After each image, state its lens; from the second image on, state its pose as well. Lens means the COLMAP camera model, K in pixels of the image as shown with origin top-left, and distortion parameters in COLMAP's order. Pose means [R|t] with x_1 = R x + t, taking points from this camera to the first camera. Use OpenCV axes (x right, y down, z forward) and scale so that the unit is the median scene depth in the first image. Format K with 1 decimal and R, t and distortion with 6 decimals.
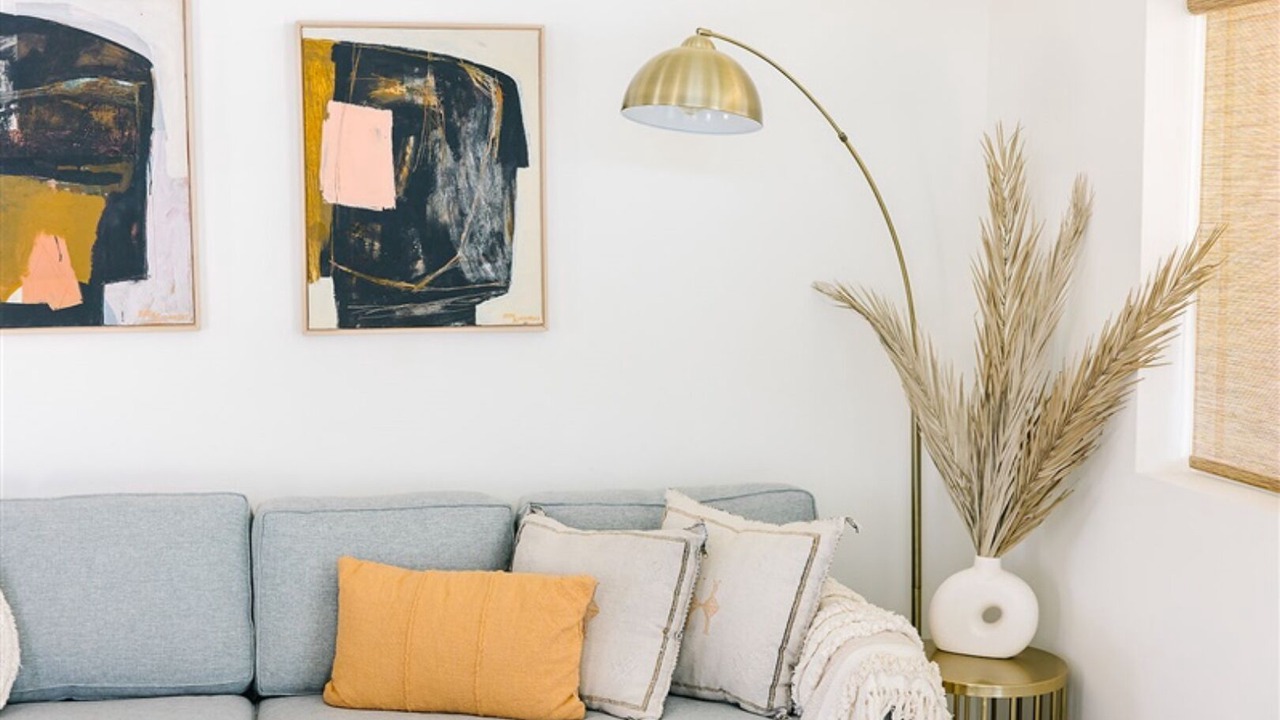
lens RADIAL K [[1841.2, 0, 640.4], [0, 1841.2, 358.7], [0, 0, 1]] dist [-0.004611, 0.000000]
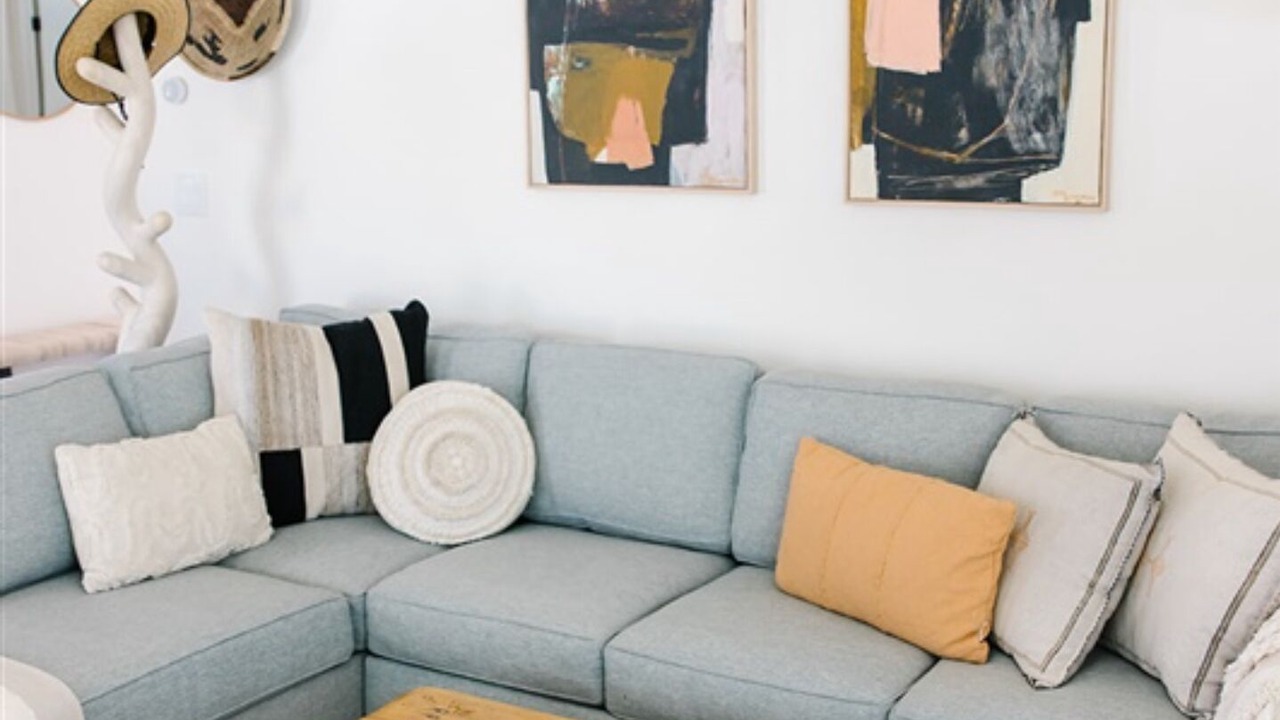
lens RADIAL K [[1518.9, 0, 632.9], [0, 1518.9, 351.9], [0, 0, 1]] dist [-0.000110, 0.000000]
pose [[0.753909, 0.111020, -0.647530, 0.267407], [-0.046105, 0.992129, 0.116423, -0.024244], [0.655359, -0.057918, 0.753094, 0.326520]]
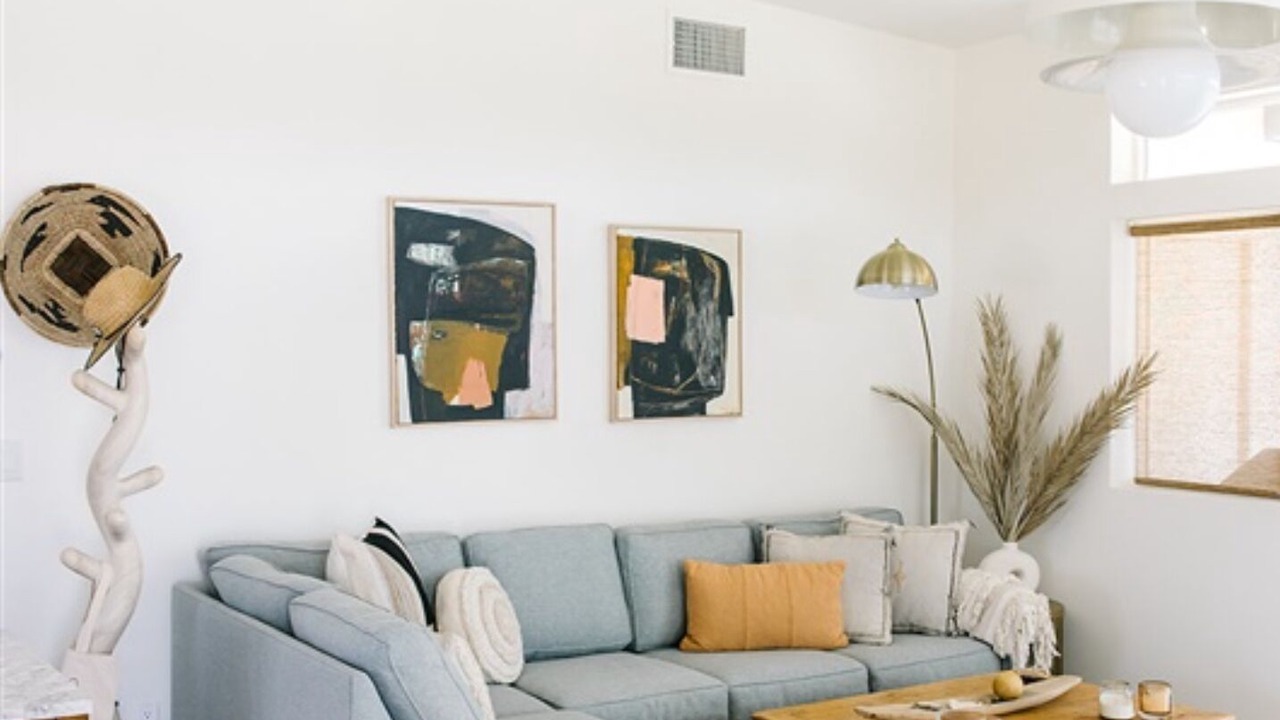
lens RADIAL K [[1518.9, 0, 638.7], [0, 1518.9, 367.5], [0, 0, 1]] dist [-0.000110, 0.000000]
pose [[0.936403, -0.007319, 0.350851, -0.631778], [0.028045, 0.998145, -0.054029, 0.010605], [-0.349804, 0.060432, 0.934872, -0.220960]]
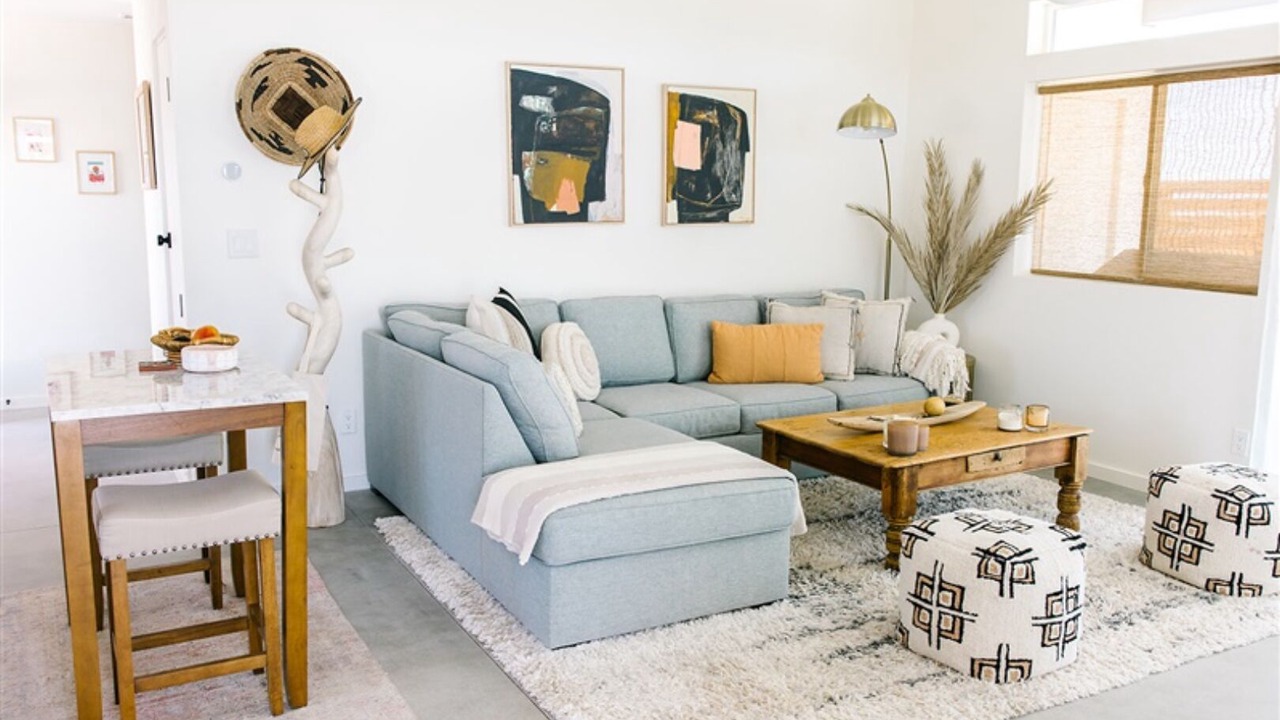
lens RADIAL K [[1041.6, 0, 633.2], [0, 1041.6, 355.5], [0, 0, 1]] dist [-0.000373, -0.006942]
pose [[0.951494, -0.043194, 0.304620, -0.627859], [0.017779, 0.996161, 0.085719, 0.035445], [-0.307153, -0.076145, 0.948609, -0.207075]]
